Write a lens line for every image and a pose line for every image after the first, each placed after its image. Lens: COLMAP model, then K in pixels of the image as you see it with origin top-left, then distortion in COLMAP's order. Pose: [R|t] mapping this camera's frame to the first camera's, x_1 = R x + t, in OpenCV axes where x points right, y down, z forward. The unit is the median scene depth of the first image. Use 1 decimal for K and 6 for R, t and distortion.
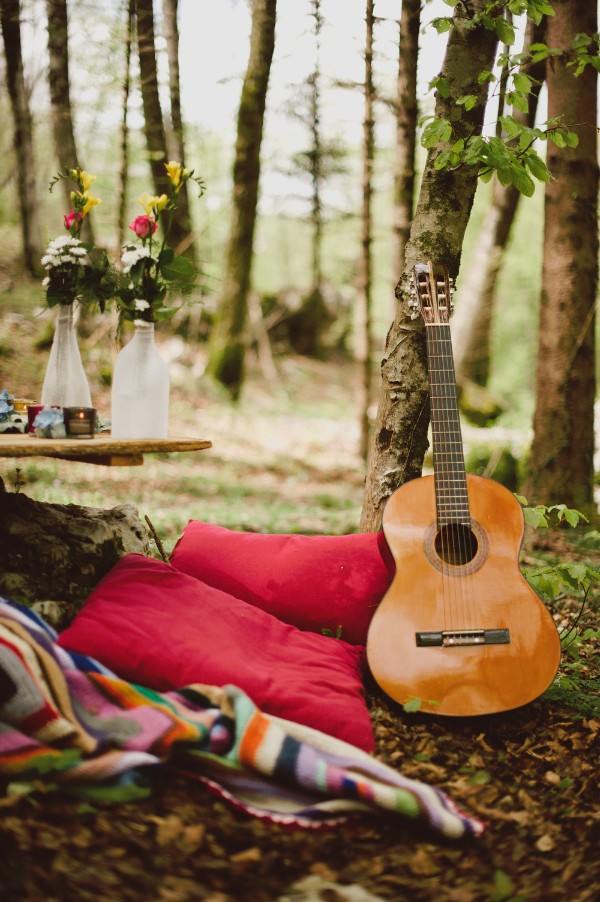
lens RADIAL K [[1321.7, 0, 301.4], [0, 1321.7, 453.8], [0, 0, 1]] dist [-0.111119, 0.000000]
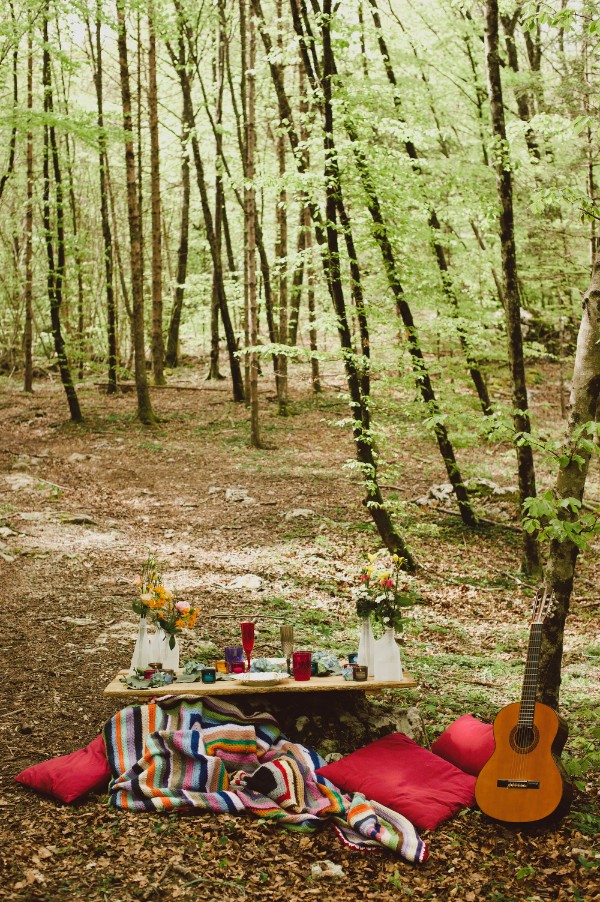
lens RADIAL K [[1321.7, 0, 298.5], [0, 1321.7, 452.6], [0, 0, 1]] dist [-0.111119, 0.000000]
pose [[0.796922, -0.066354, -0.600427, 1.120848], [0.007000, 0.994897, -0.100656, -0.173071], [0.604042, 0.076012, 0.793319, -0.870615]]
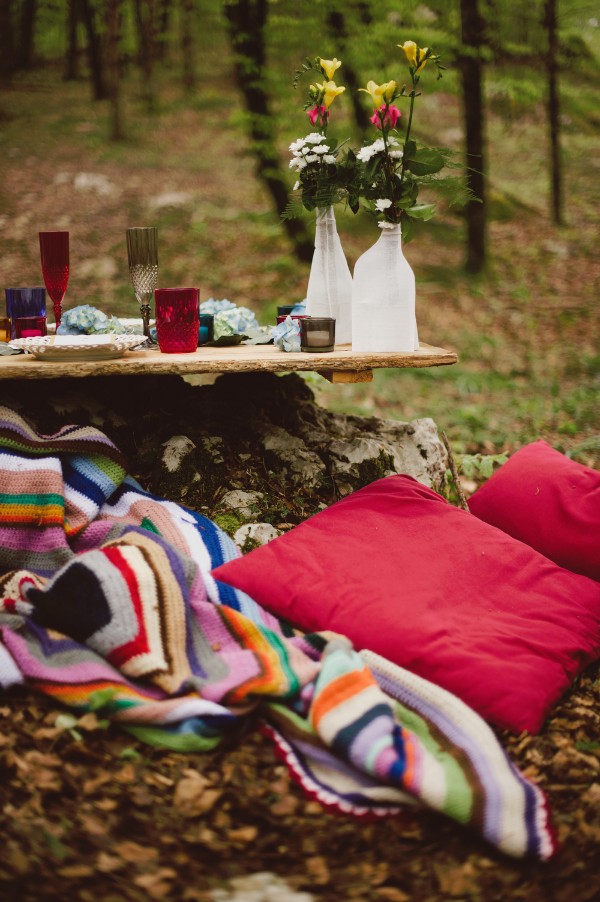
lens RADIAL K [[1321.7, 0, 304.0], [0, 1321.7, 448.7], [0, 0, 1]] dist [-0.111119, 0.000000]
pose [[0.854919, 0.046133, -0.516706, 0.313406], [-0.000375, 0.996093, 0.088313, -0.025955], [0.518761, -0.075307, 0.851596, 0.190319]]
